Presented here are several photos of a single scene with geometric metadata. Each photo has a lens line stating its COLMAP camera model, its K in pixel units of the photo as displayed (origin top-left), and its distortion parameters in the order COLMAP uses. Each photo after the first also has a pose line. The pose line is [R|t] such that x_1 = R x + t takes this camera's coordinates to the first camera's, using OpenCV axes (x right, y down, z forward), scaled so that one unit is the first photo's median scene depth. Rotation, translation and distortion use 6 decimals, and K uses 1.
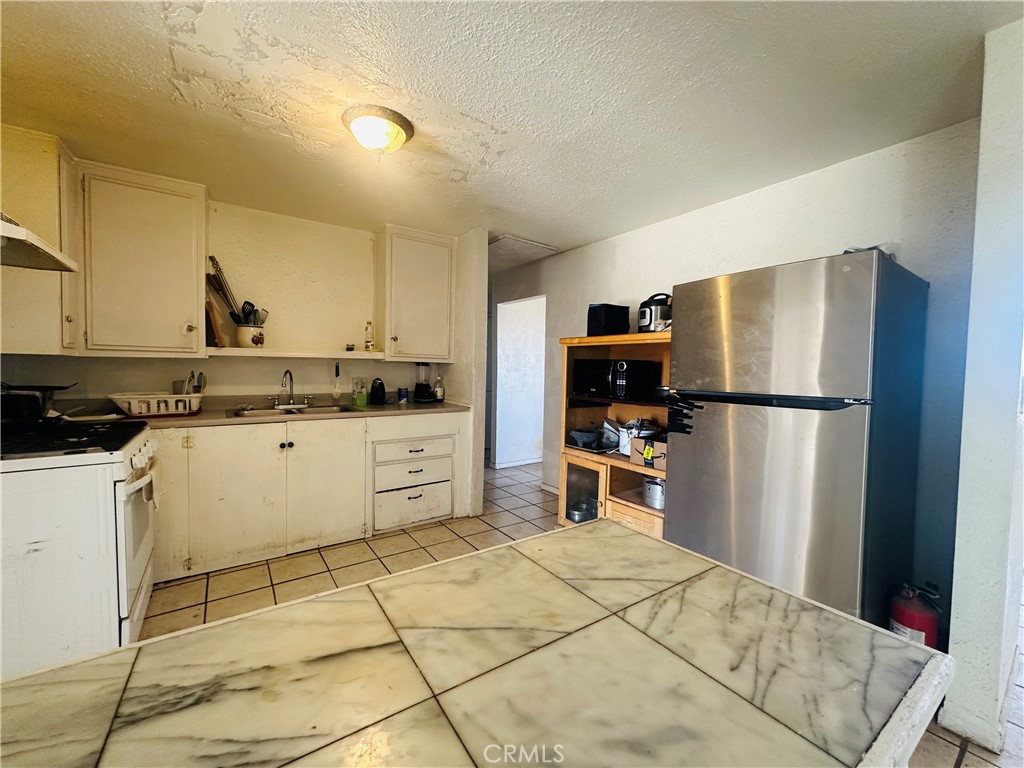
lens RADIAL K [[408.5, 0, 511.5], [0, 408.5, 384.6], [0, 0, 1]] dist [-0.002920, 0.000897]
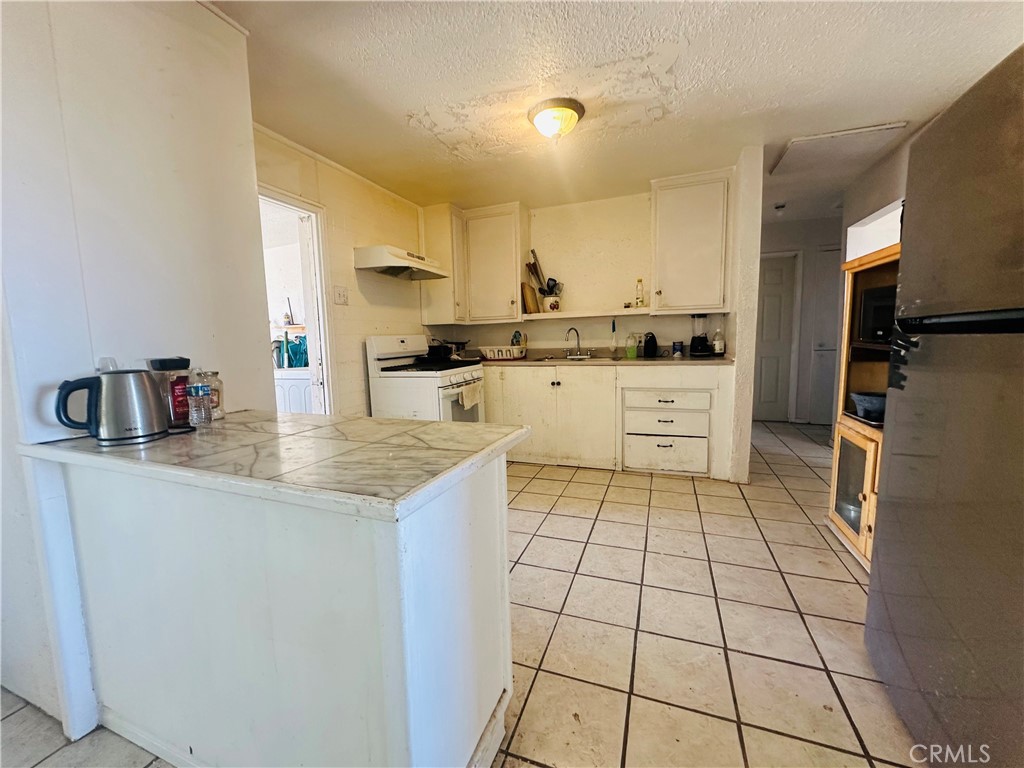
lens RADIAL K [[408.5, 0, 511.8], [0, 408.5, 384.4], [0, 0, 1]] dist [-0.002920, 0.000897]
pose [[0.562218, 0.060441, -0.824778, 0.430817], [0.004008, 0.997115, 0.075802, 0.045649], [0.826979, -0.045922, 0.560354, 0.122905]]
